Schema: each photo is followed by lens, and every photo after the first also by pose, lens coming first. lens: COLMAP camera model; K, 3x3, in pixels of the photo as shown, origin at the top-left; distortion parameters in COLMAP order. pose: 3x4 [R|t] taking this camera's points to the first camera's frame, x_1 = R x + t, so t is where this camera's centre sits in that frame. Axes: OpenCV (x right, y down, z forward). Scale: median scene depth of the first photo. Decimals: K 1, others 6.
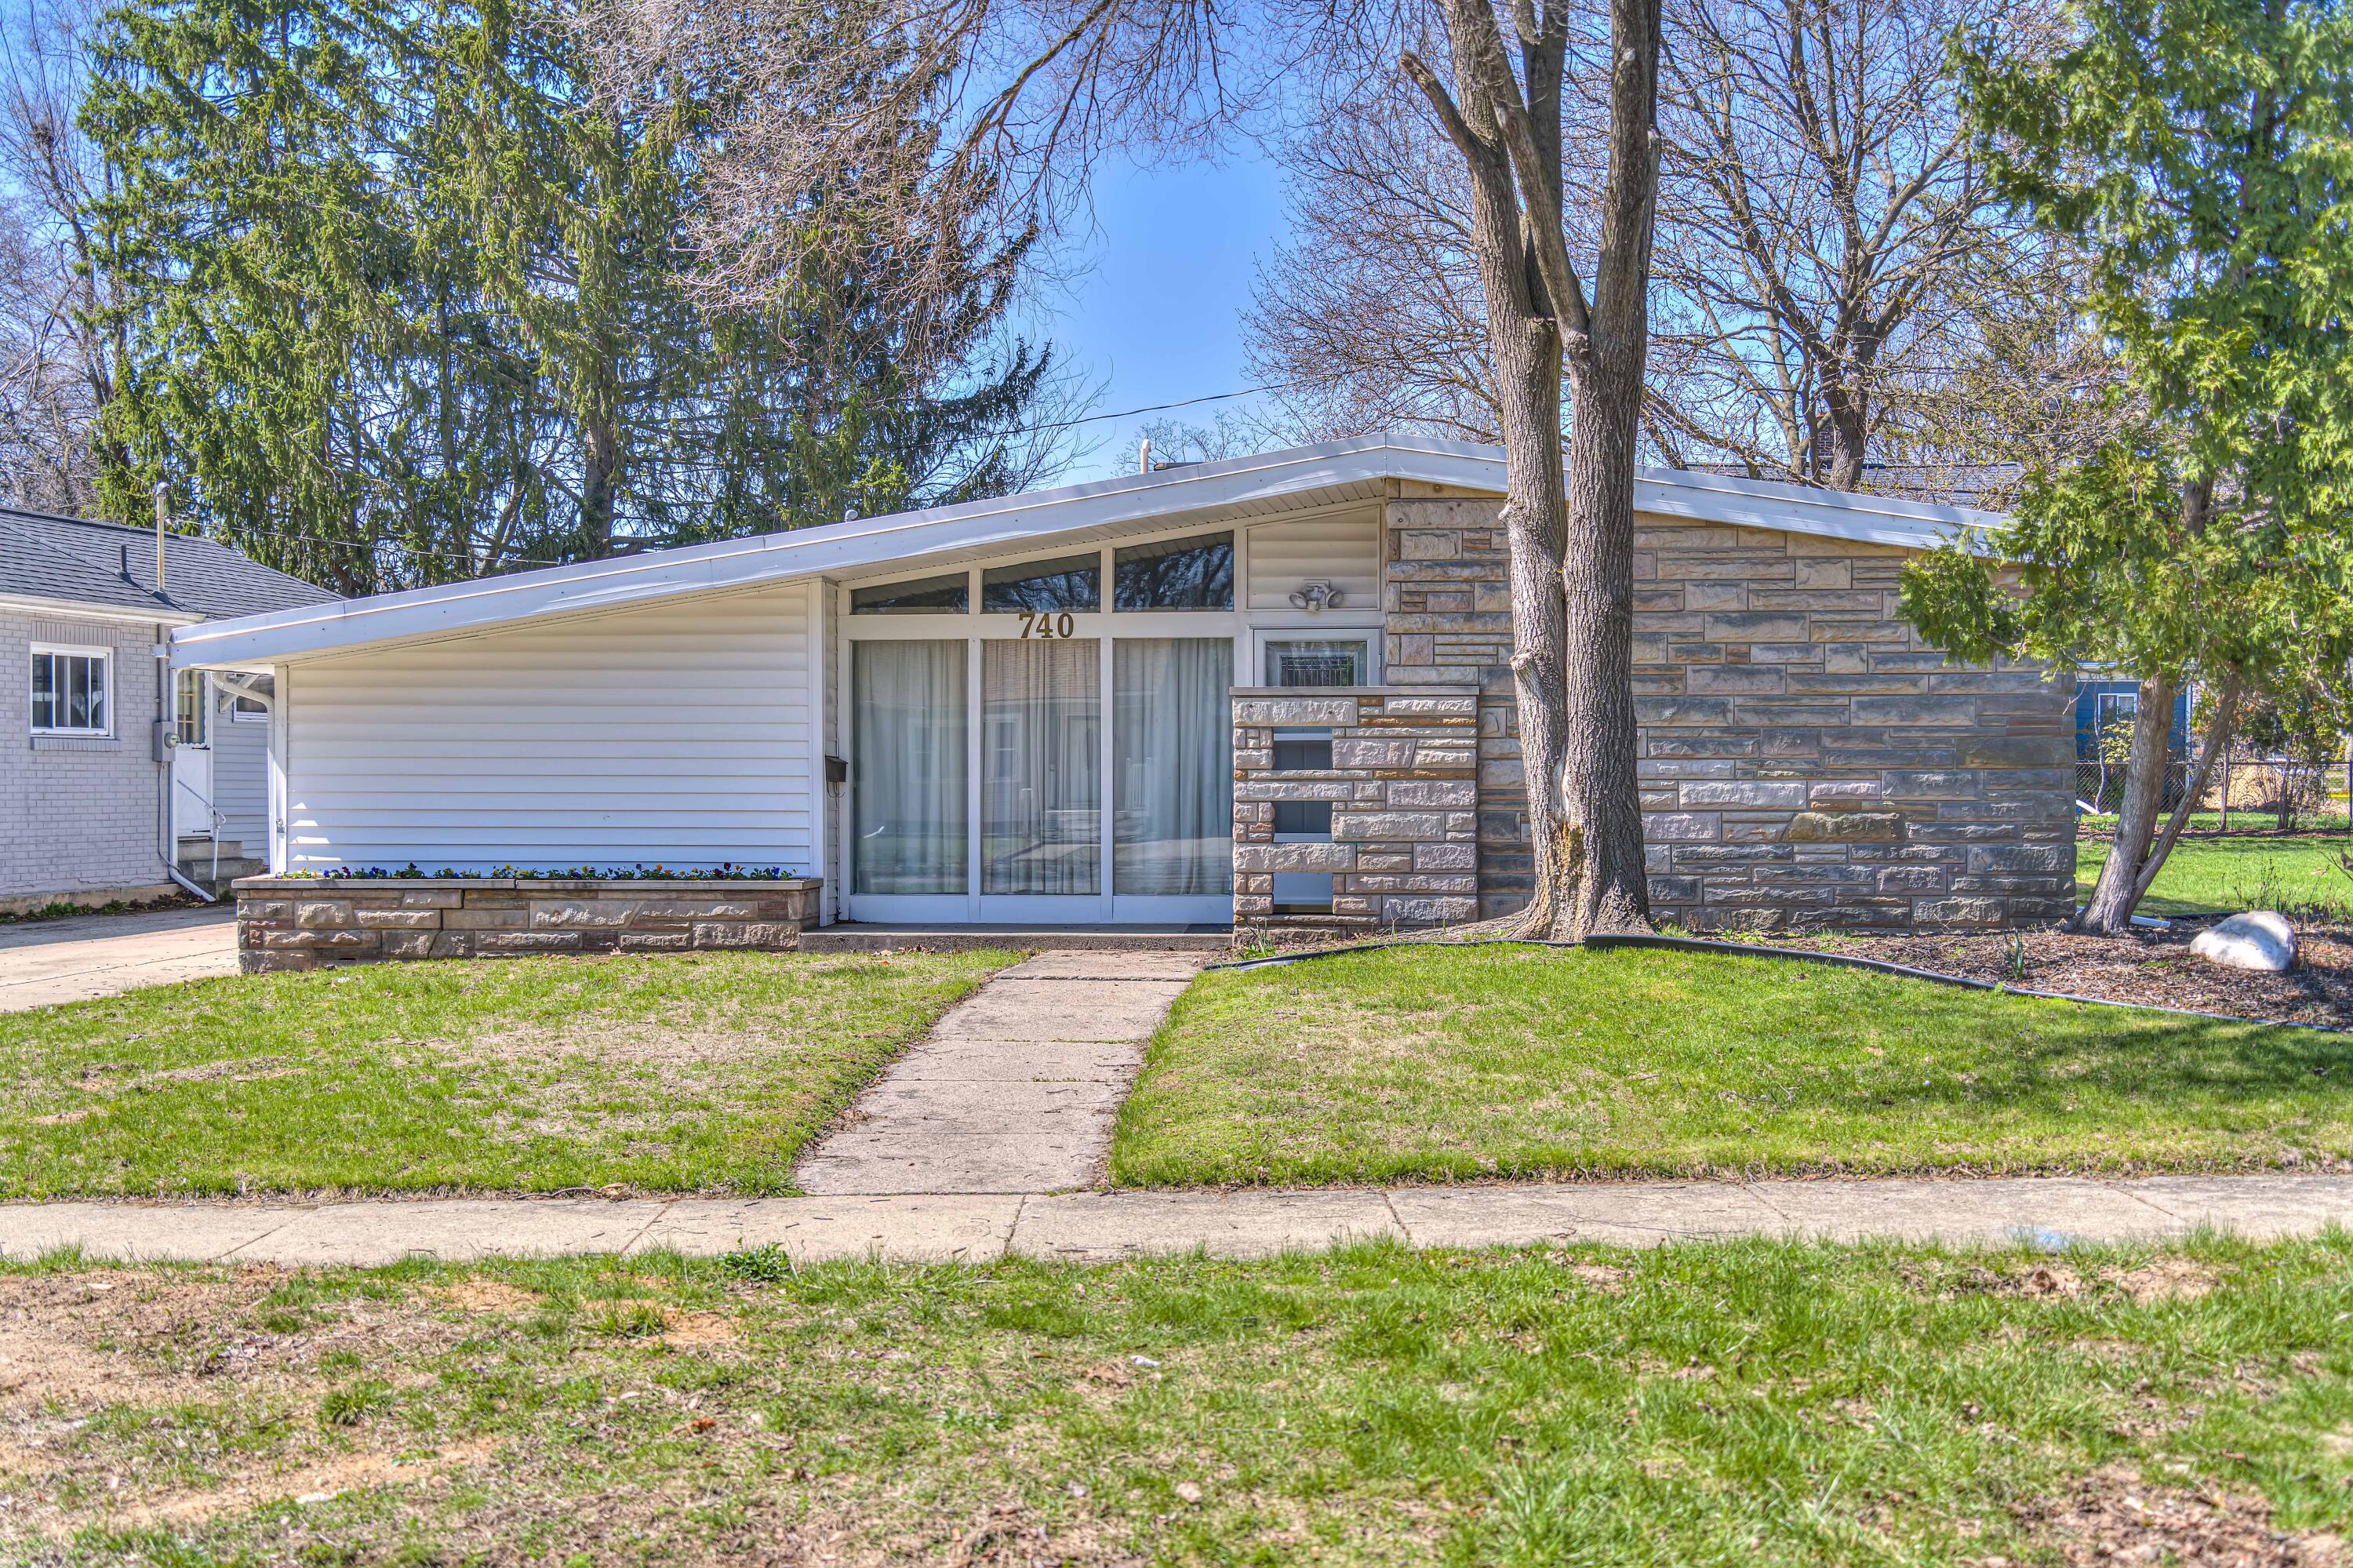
lens RADIAL K [[2538.7, 0, 1176.6], [0, 2538.7, 783.7], [0, 0, 1]] dist [-0.013830, 0.000000]
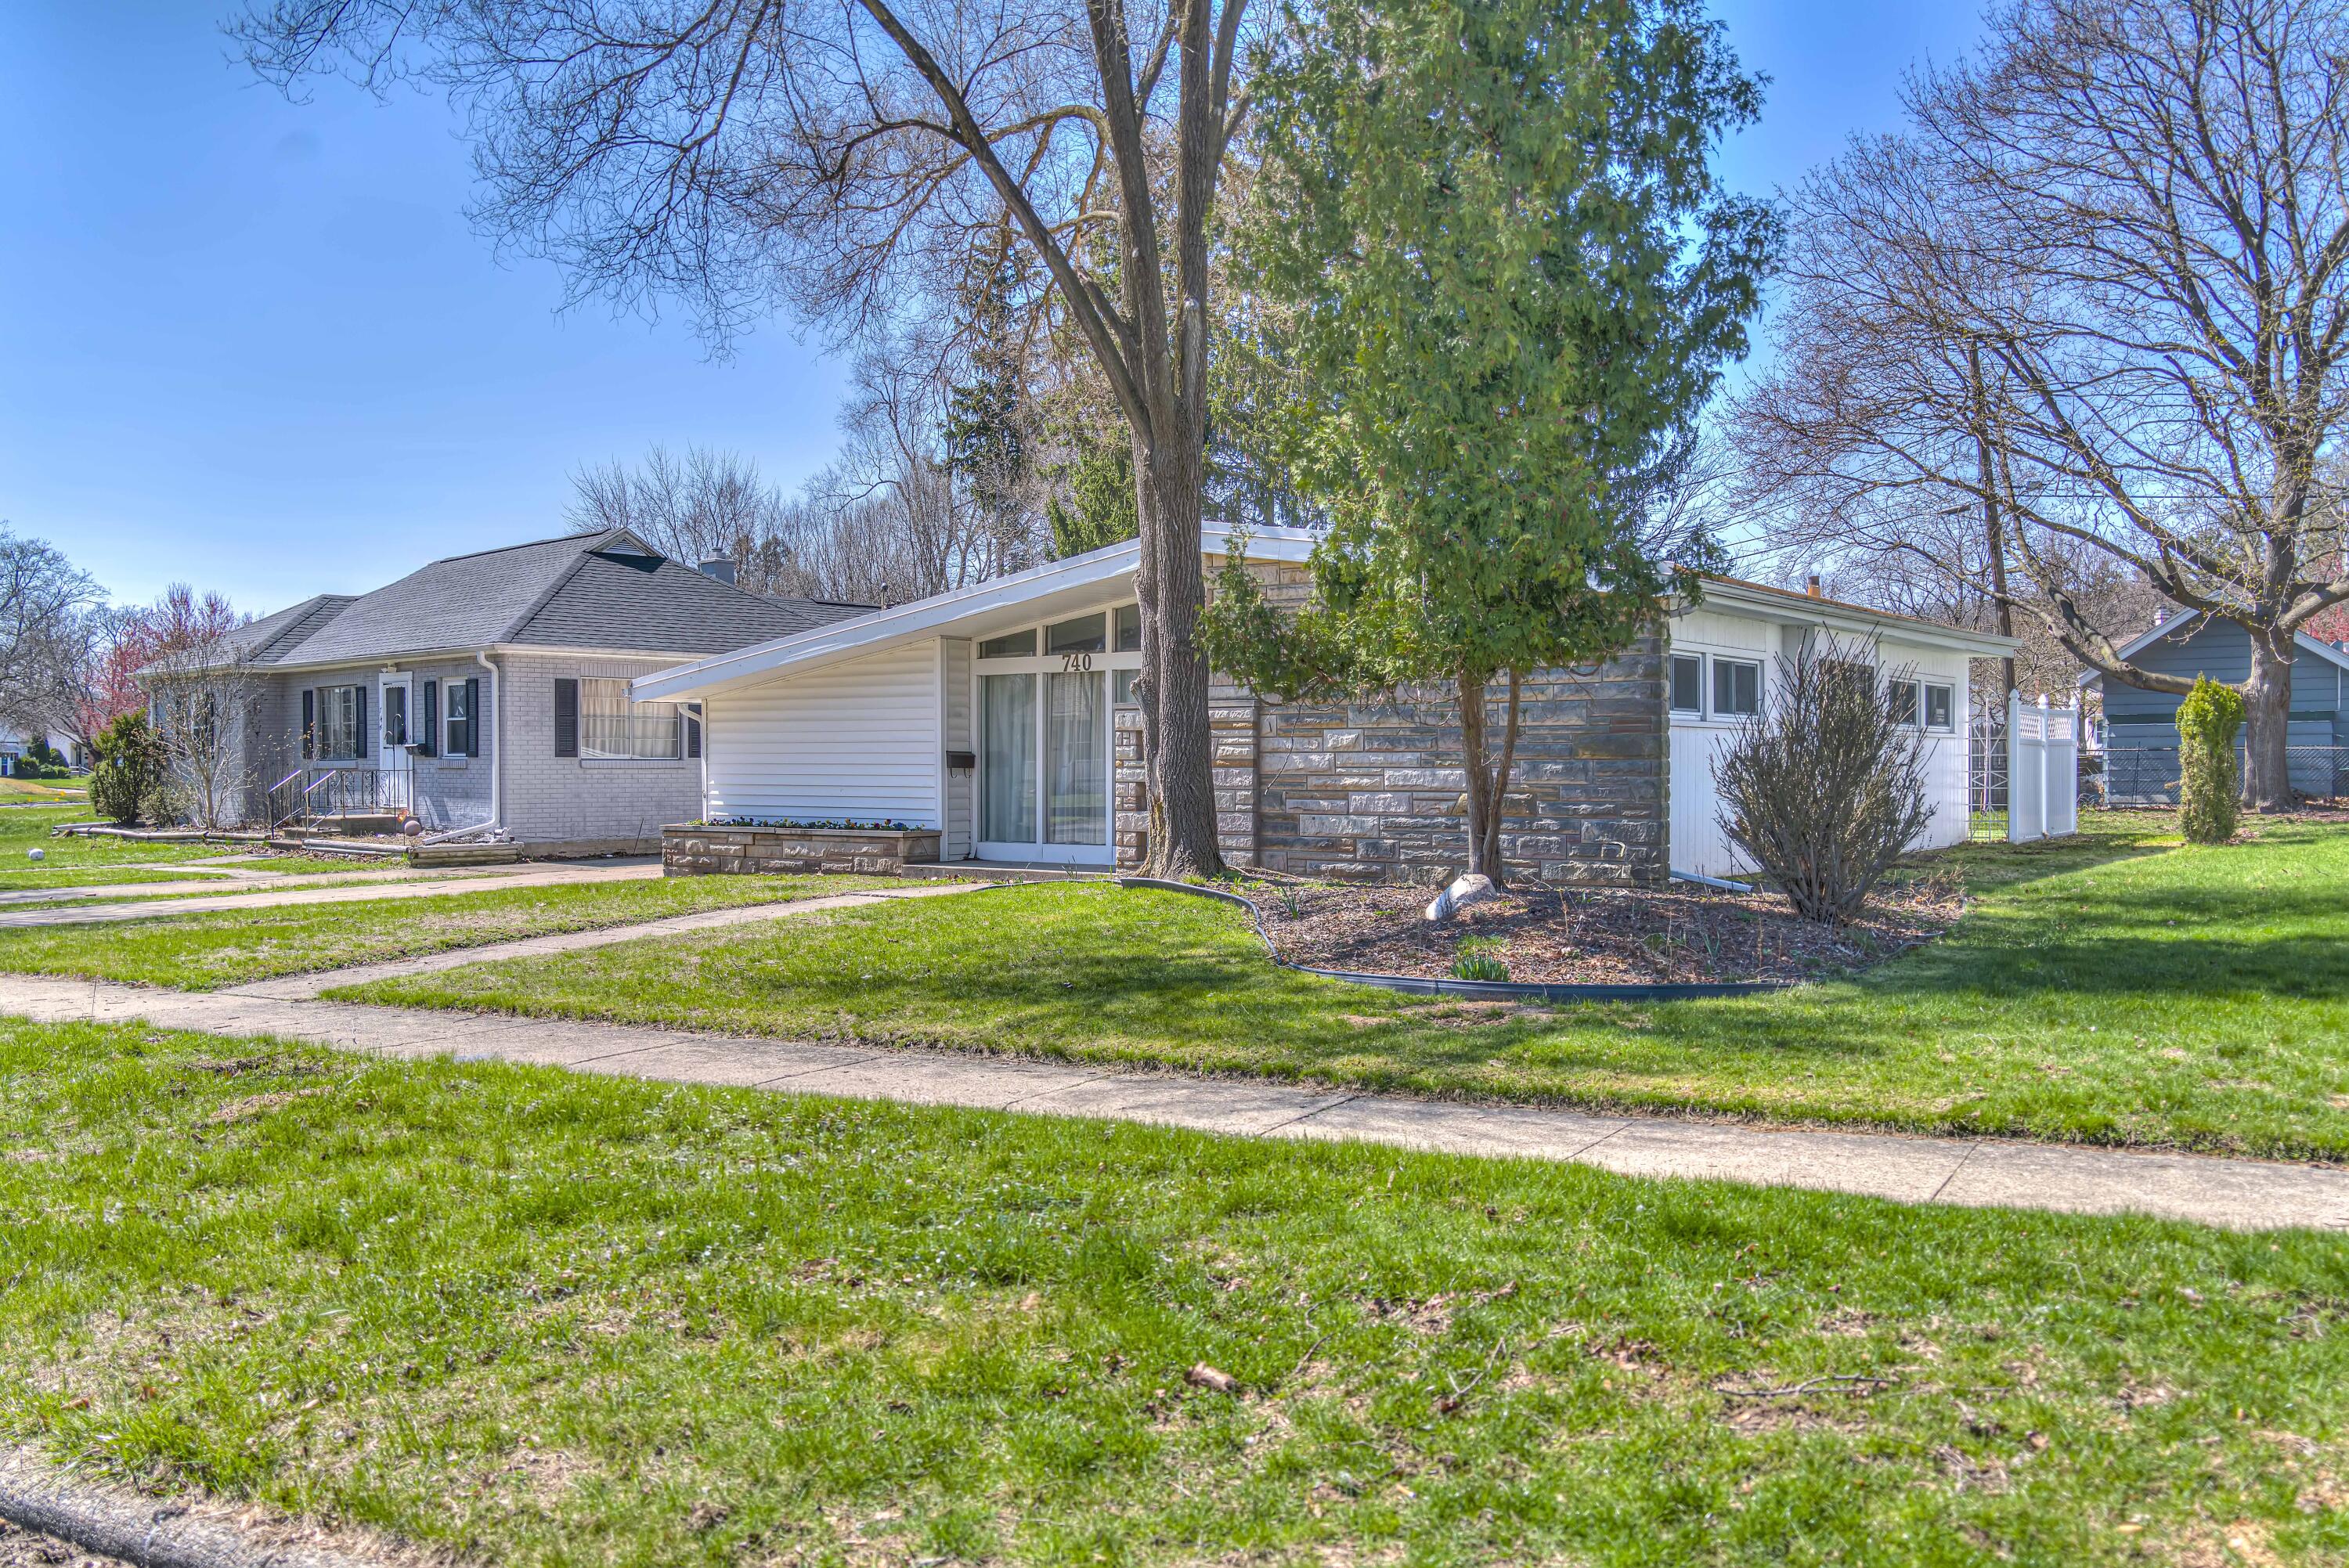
lens RADIAL K [[1884.7, 0, 1175.4], [0, 1884.7, 781.4], [0, 0, 1]] dist [-0.002716, -0.001909]
pose [[0.856354, 0.005142, -0.516363, 0.590449], [-0.000561, 0.999959, 0.009027, -0.003058], [0.516388, -0.007441, 0.856322, 0.091891]]
